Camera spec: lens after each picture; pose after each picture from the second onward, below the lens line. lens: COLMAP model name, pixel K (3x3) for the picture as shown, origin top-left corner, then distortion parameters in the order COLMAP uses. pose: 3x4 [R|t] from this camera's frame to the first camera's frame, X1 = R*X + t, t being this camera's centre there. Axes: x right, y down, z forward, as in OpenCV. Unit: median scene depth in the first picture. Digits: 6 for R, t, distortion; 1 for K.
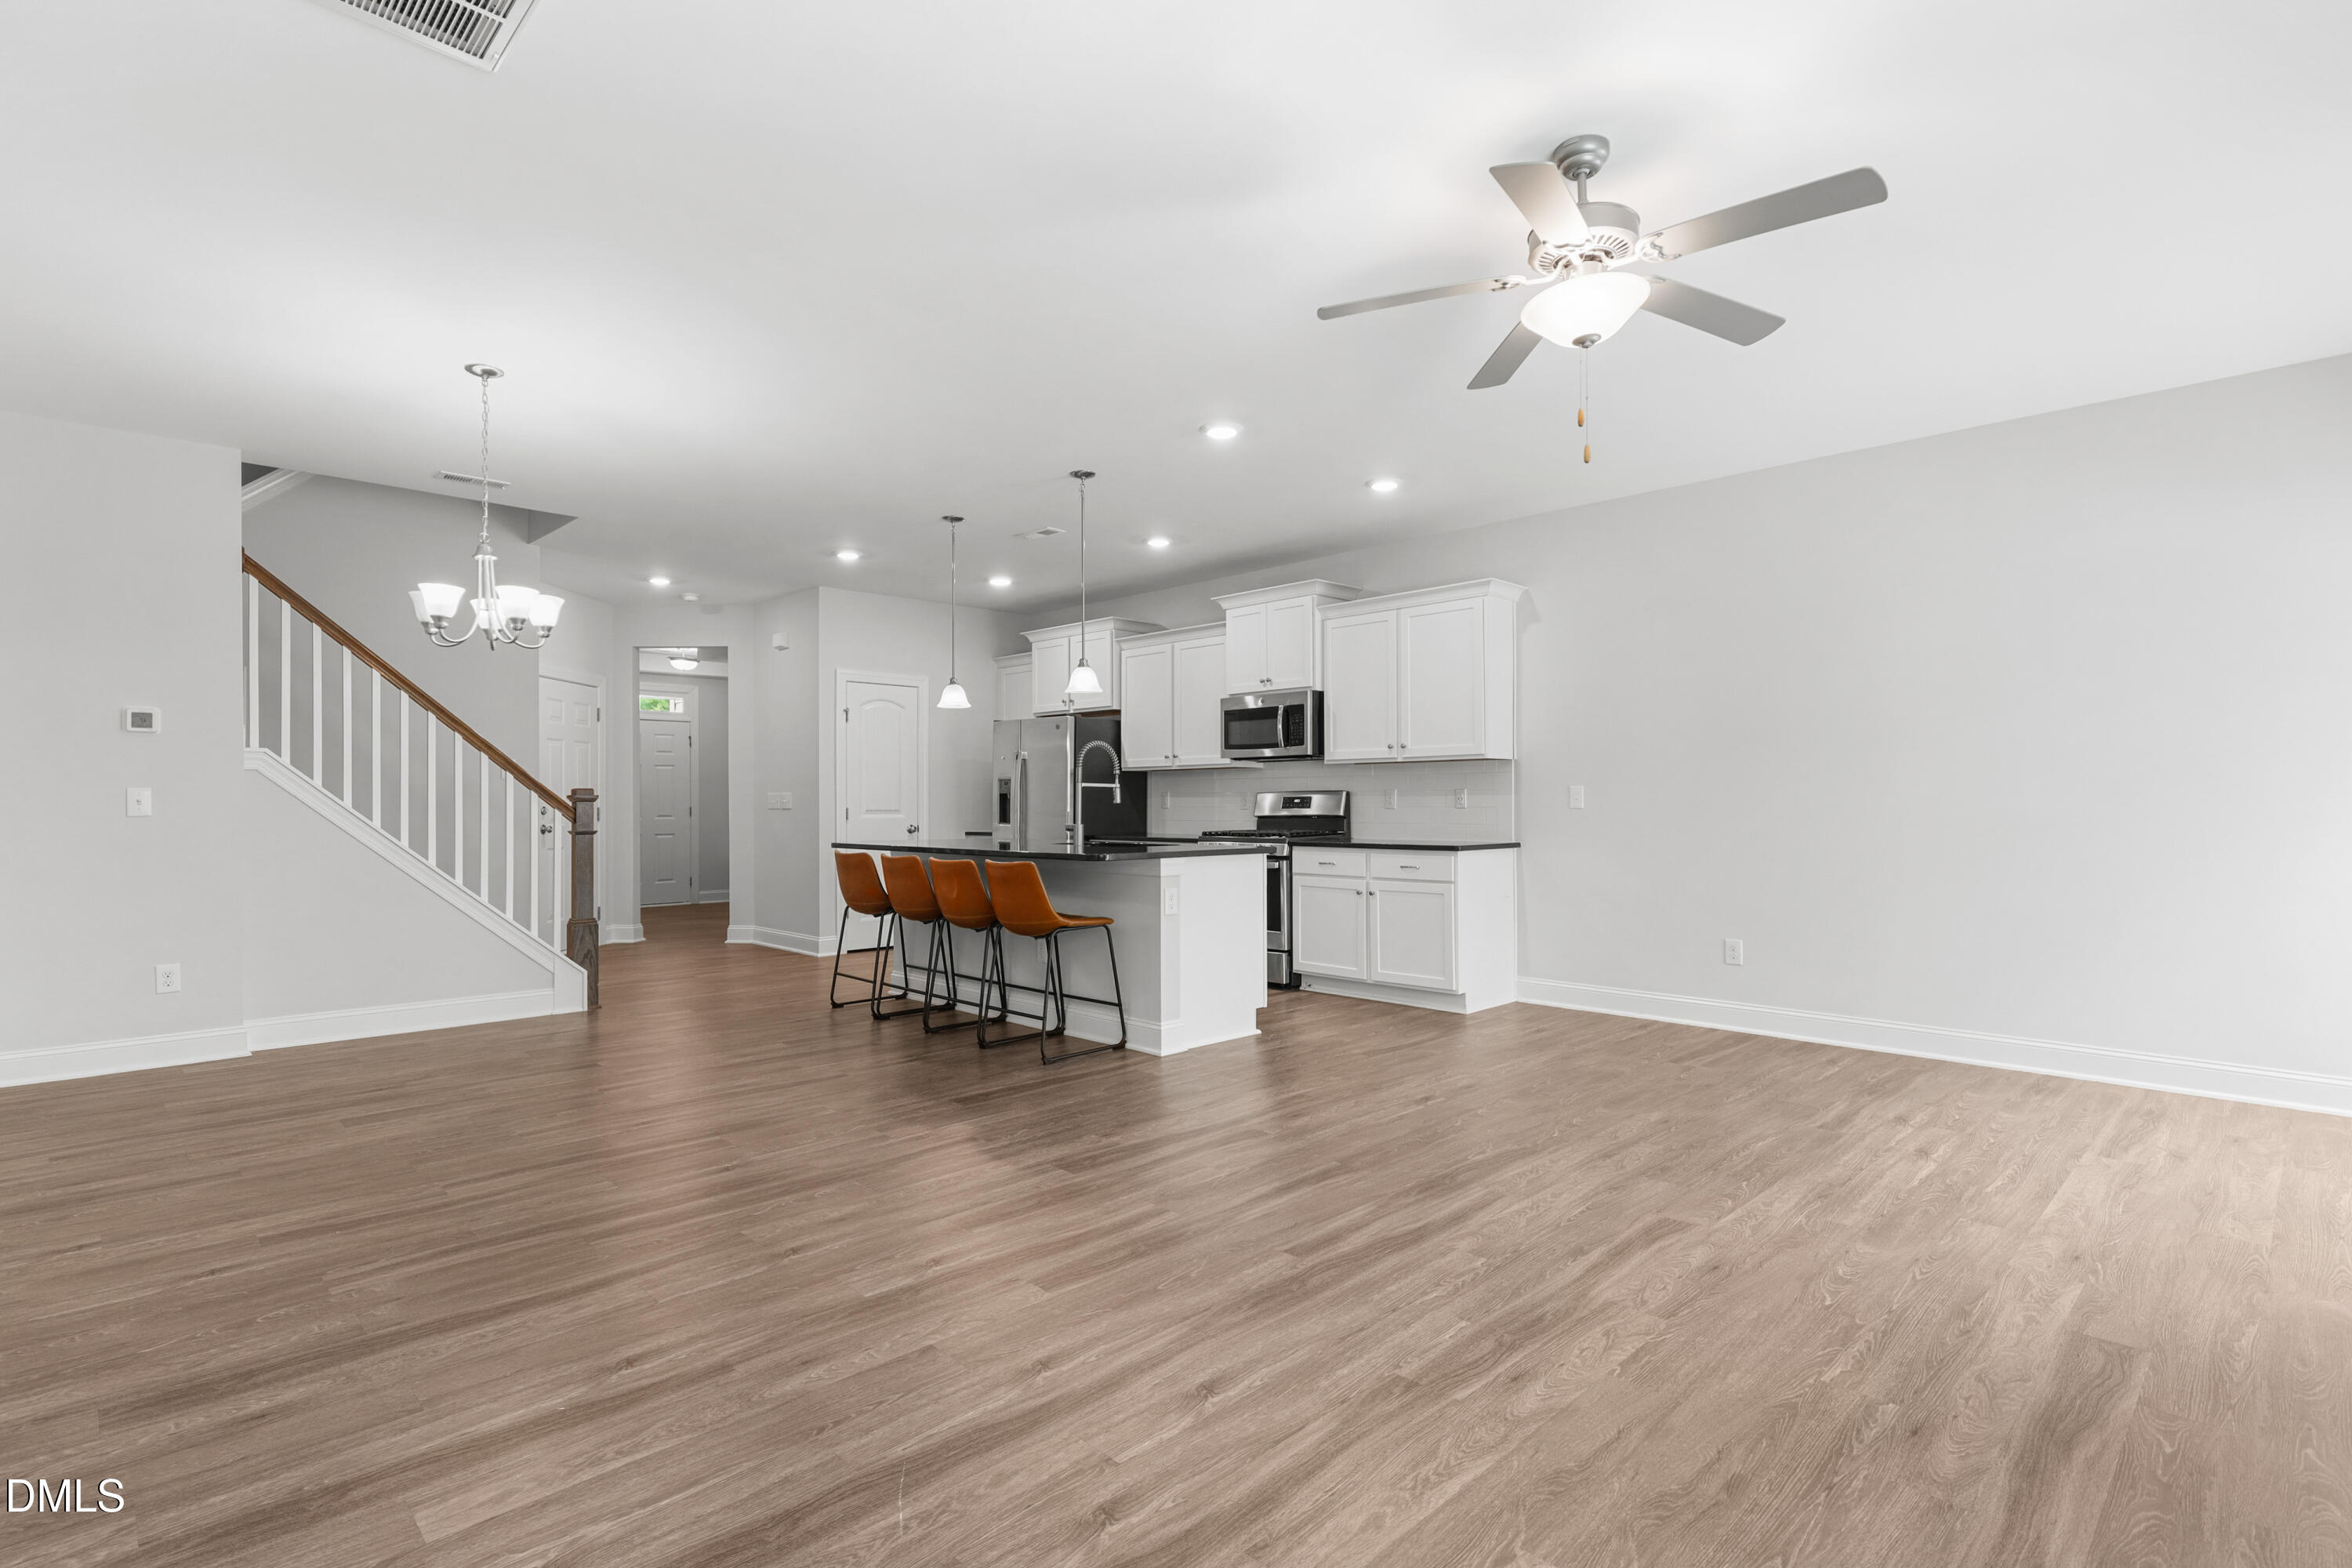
lens RADIAL K [[1134.3, 0, 1171.8], [0, 1134.3, 790.1], [0, 0, 1]] dist [-0.002614, -0.000307]
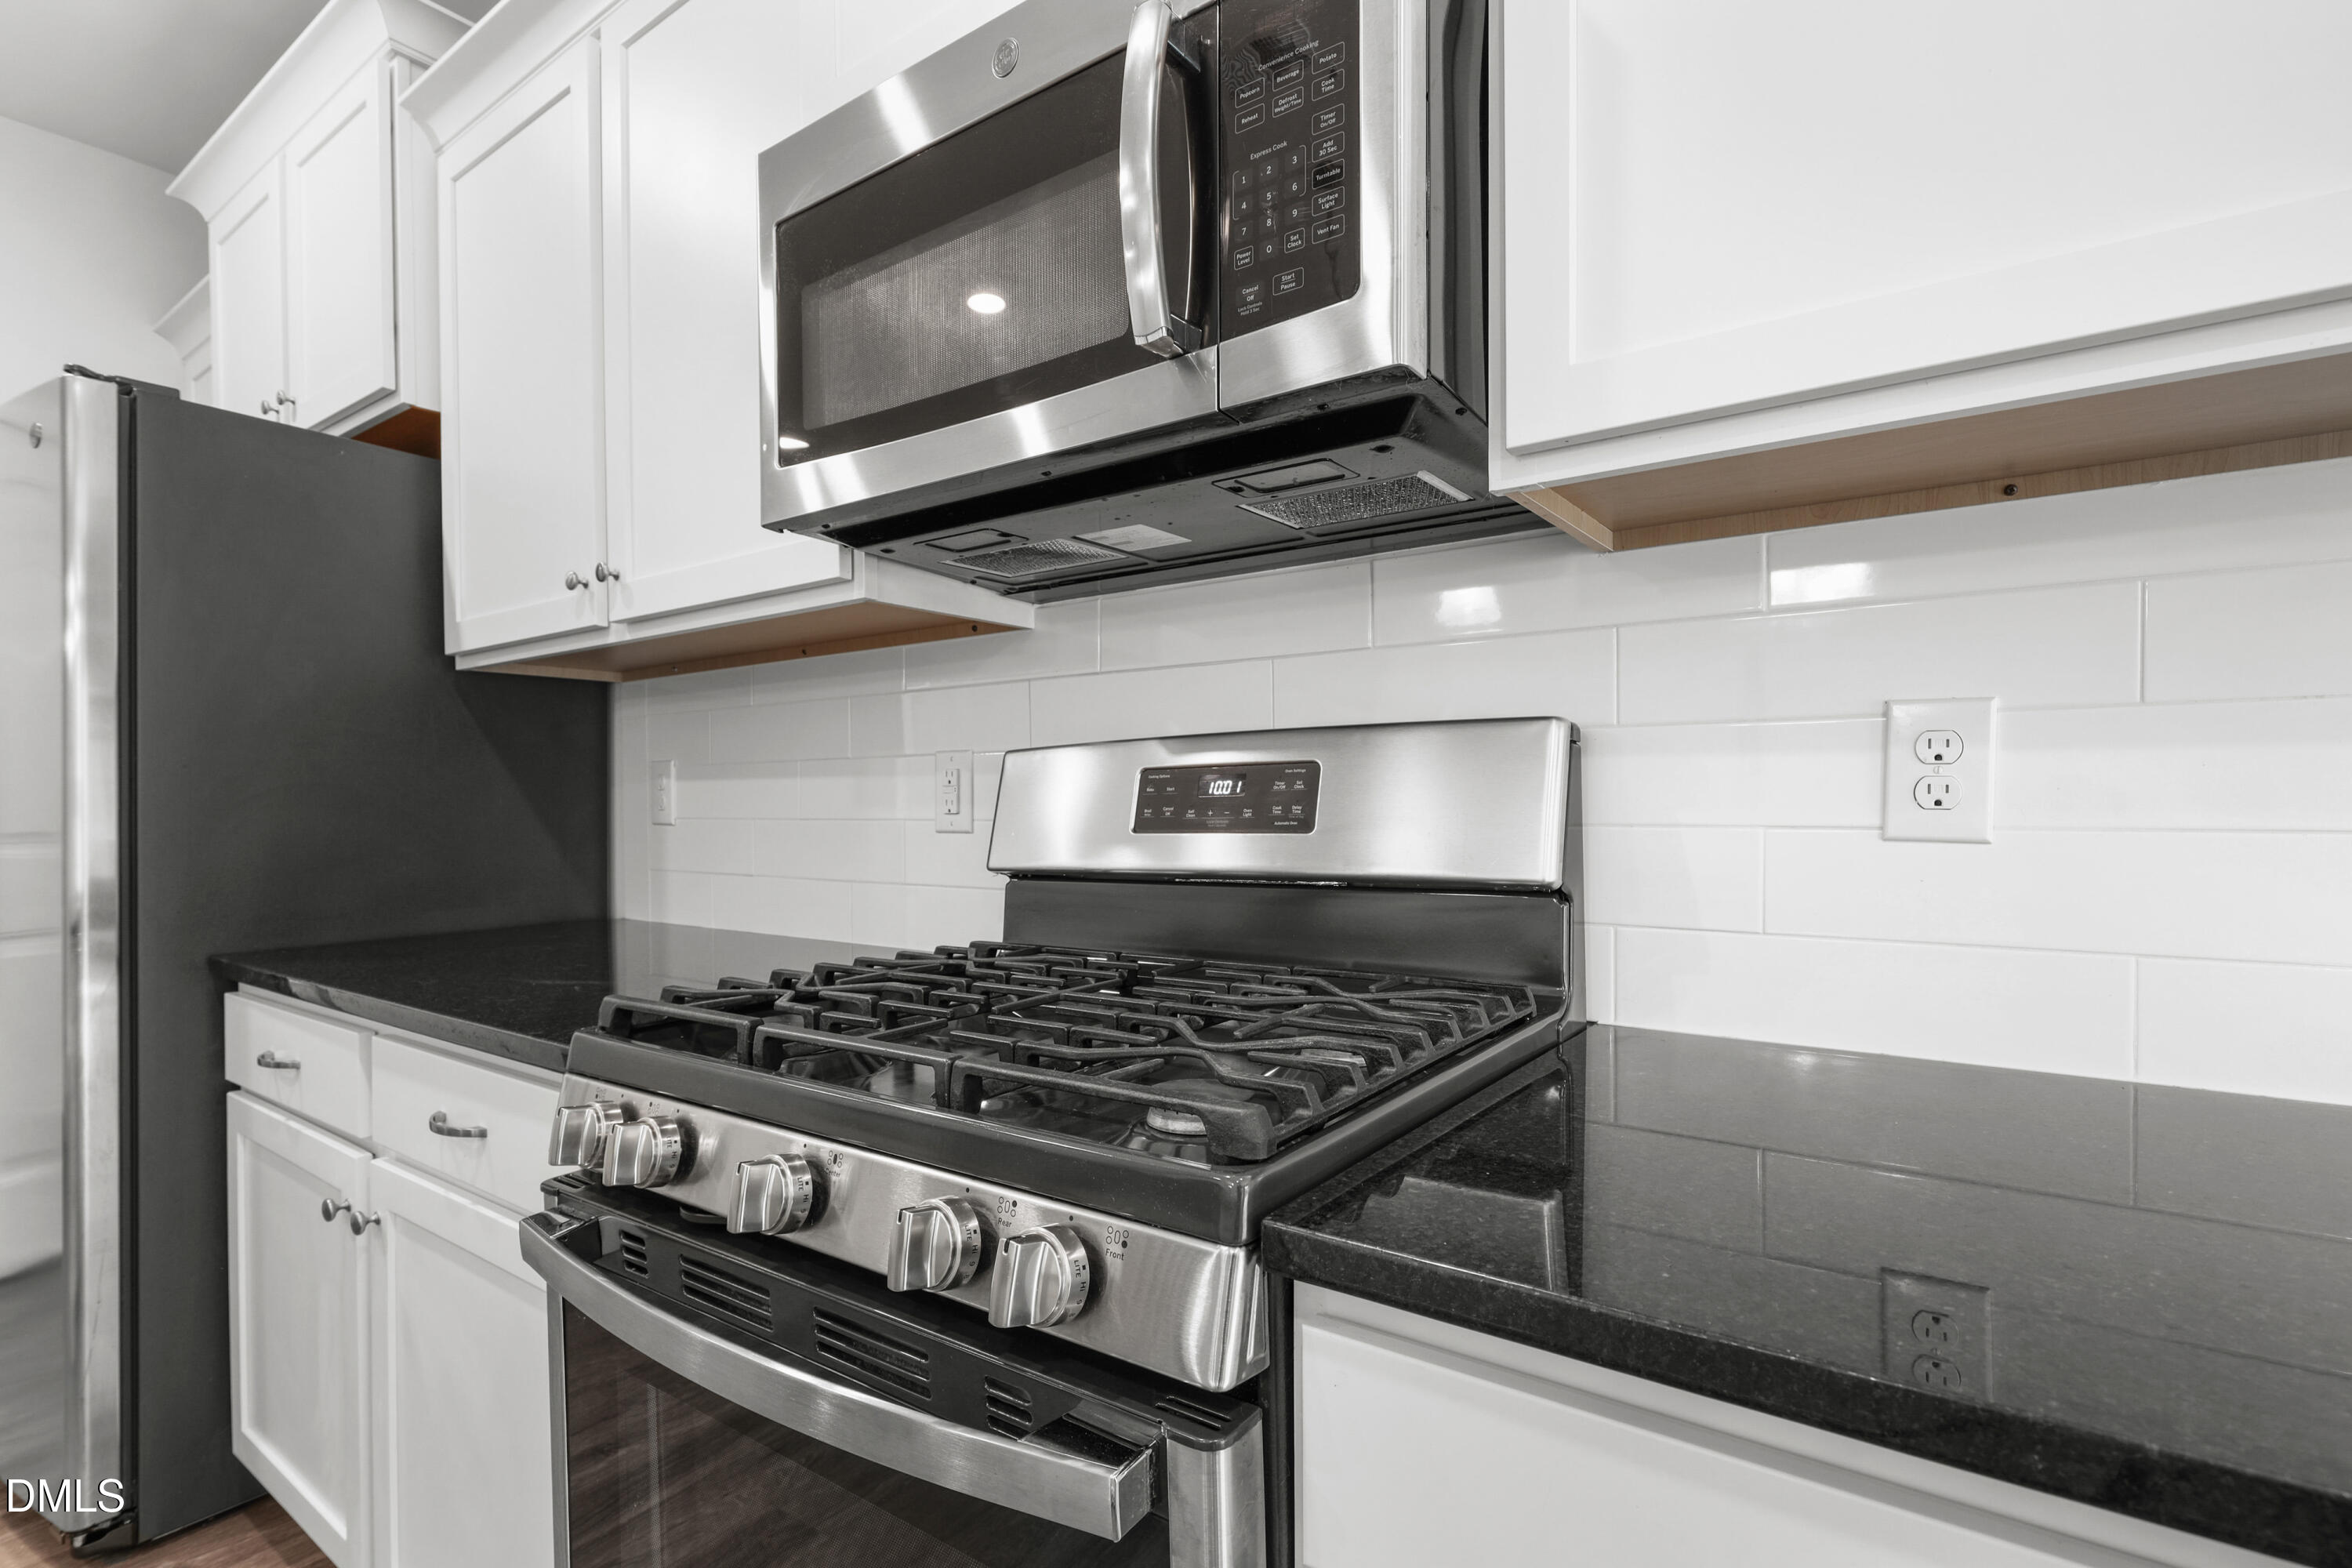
lens RADIAL K [[1134.3, 0, 1174.6], [0, 1134.3, 795.6], [0, 0, 1]] dist [-0.002614, -0.000307]
pose [[0.987473, -0.000078, 0.157787, 0.121708], [-0.000730, 0.999987, 0.005066, 0.016116], [-0.157785, -0.005118, 0.987460, 1.347892]]
